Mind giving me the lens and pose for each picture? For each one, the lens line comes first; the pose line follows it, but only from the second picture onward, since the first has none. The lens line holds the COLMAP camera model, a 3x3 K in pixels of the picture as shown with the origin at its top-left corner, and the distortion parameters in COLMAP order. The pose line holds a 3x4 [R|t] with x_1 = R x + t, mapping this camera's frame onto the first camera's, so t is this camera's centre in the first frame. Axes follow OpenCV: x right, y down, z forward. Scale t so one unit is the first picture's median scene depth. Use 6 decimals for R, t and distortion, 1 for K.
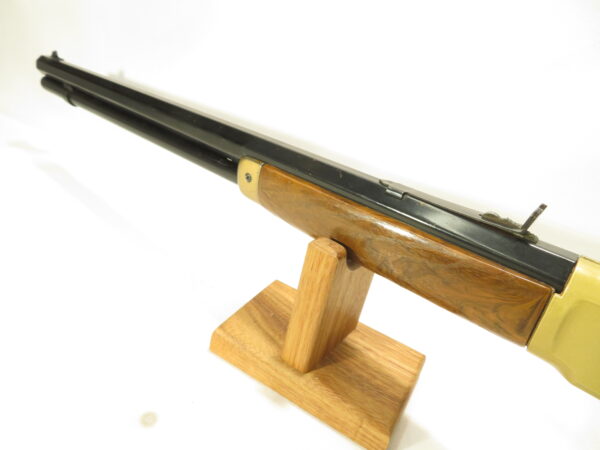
lens RADIAL K [[429.1, 0, 298.4], [0, 429.1, 224.3], [0, 0, 1]] dist [-0.006588, 0.000009]
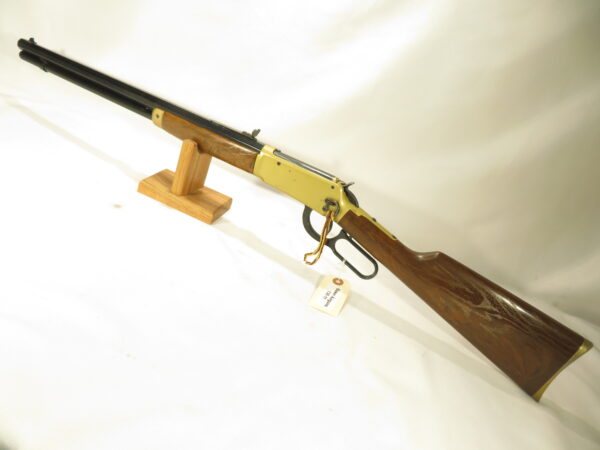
lens RADIAL K [[446.4, 0, 300.2], [0, 446.4, 224.4], [0, 0, 1]] dist [0.005223, -0.001888]
pose [[0.955069, 0.013926, 0.296057, -0.087115], [-0.029076, 0.998480, 0.046831, 0.363536], [-0.294955, -0.053335, 0.954021, -1.695273]]
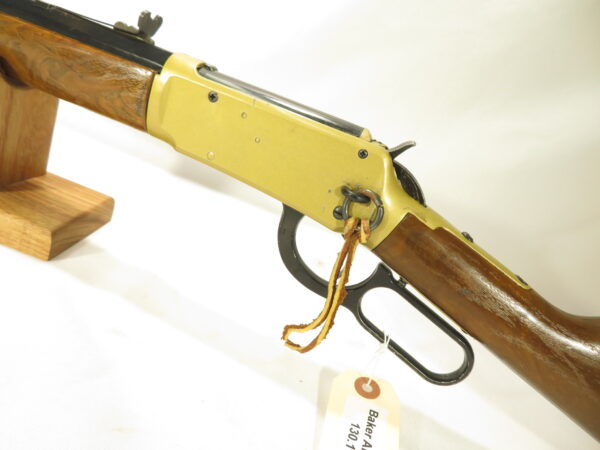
lens RADIAL K [[429.1, 0, 298.5], [0, 429.1, 224.7], [0, 0, 1]] dist [-0.006588, 0.000009]
pose [[0.903075, -0.013668, 0.429265, 0.282445], [0.000780, 0.999544, 0.030186, 0.384465], [-0.429481, -0.026925, 0.902674, -0.249384]]
